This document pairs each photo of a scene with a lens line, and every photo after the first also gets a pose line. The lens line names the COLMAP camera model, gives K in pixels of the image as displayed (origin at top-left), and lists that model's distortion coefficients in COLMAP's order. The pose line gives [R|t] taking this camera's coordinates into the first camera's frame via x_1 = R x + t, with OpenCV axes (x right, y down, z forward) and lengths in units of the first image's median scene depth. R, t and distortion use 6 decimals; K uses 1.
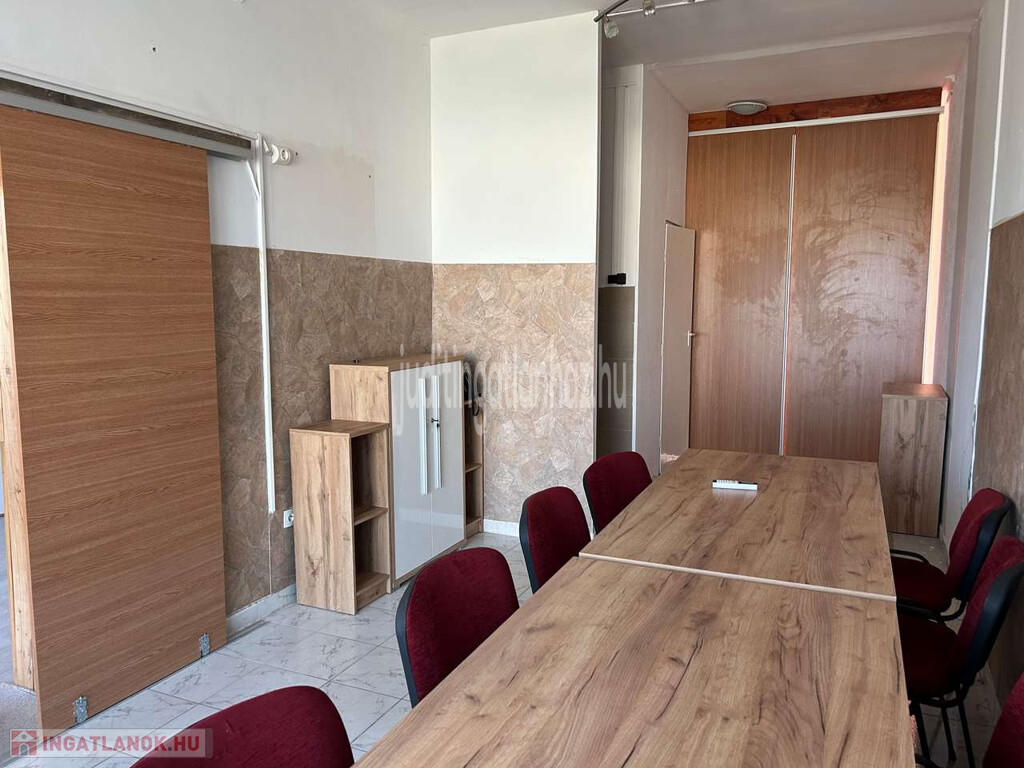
lens RADIAL K [[771.0, 0, 512.6], [0, 771.0, 377.6], [0, 0, 1]] dist [0.063854, -0.072576]
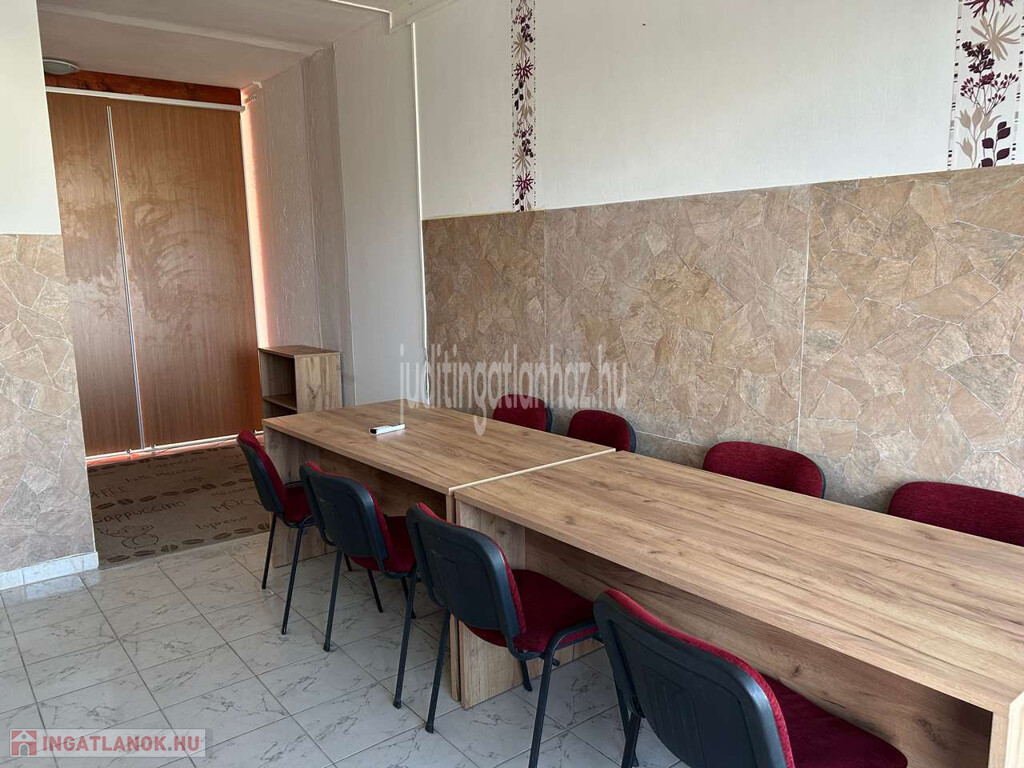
lens RADIAL K [[771.0, 0, 512.6], [0, 771.0, 377.6], [0, 0, 1]] dist [0.063854, -0.072576]
pose [[0.464230, -0.135386, 0.875306, -0.400923], [0.113955, 0.989165, 0.092559, -0.016303], [-0.878353, 0.056776, 0.474628, 0.163624]]
